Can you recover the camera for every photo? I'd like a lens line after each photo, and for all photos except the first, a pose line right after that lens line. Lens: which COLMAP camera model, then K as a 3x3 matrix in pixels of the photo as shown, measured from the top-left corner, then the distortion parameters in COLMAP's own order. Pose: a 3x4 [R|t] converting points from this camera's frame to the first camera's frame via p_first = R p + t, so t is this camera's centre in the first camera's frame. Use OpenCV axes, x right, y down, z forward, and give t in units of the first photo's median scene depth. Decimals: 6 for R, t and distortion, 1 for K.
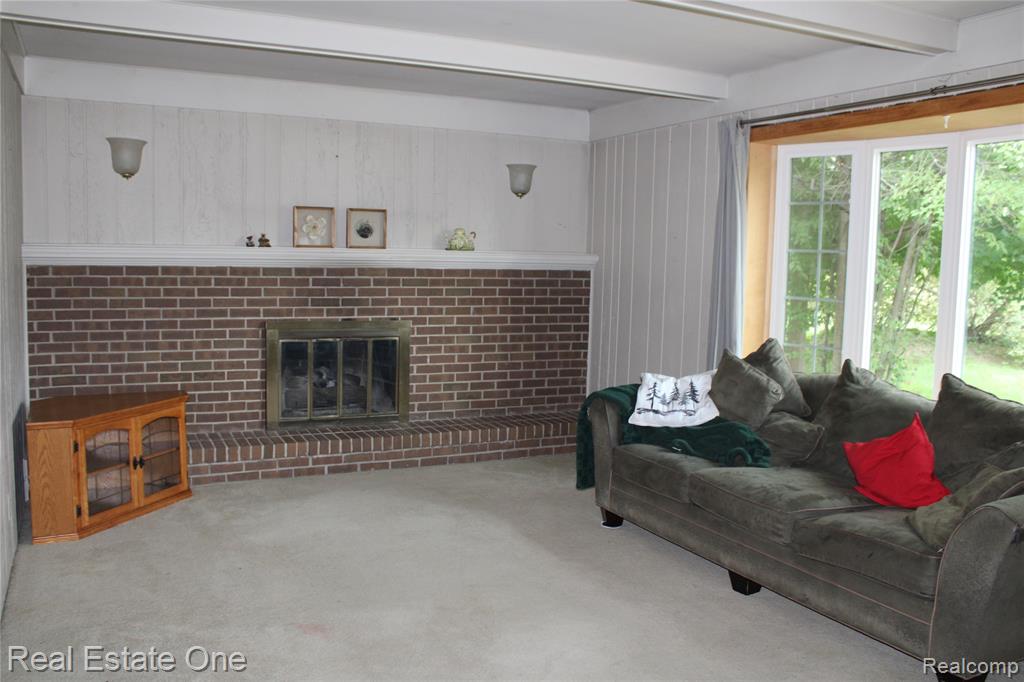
lens RADIAL K [[896.9, 0, 512.0], [0, 896.9, 341.0], [0, 0, 1]] dist [-0.198414, 0.311814]
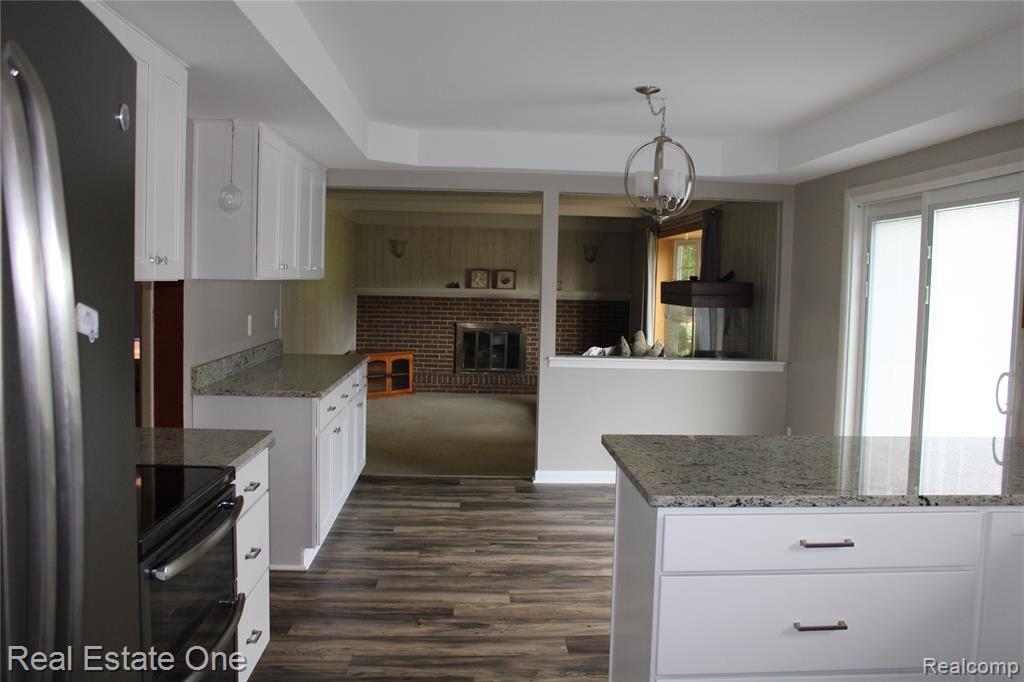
lens RADIAL K [[867.1, 0, 512.0], [0, 867.1, 341.0], [0, 0, 1]] dist [-0.088197, 0.002951]
pose [[0.917036, 0.028905, -0.397755, 0.701831], [-0.042439, 0.998780, -0.025263, 0.072044], [0.396539, 0.040047, 0.917144, -0.903447]]
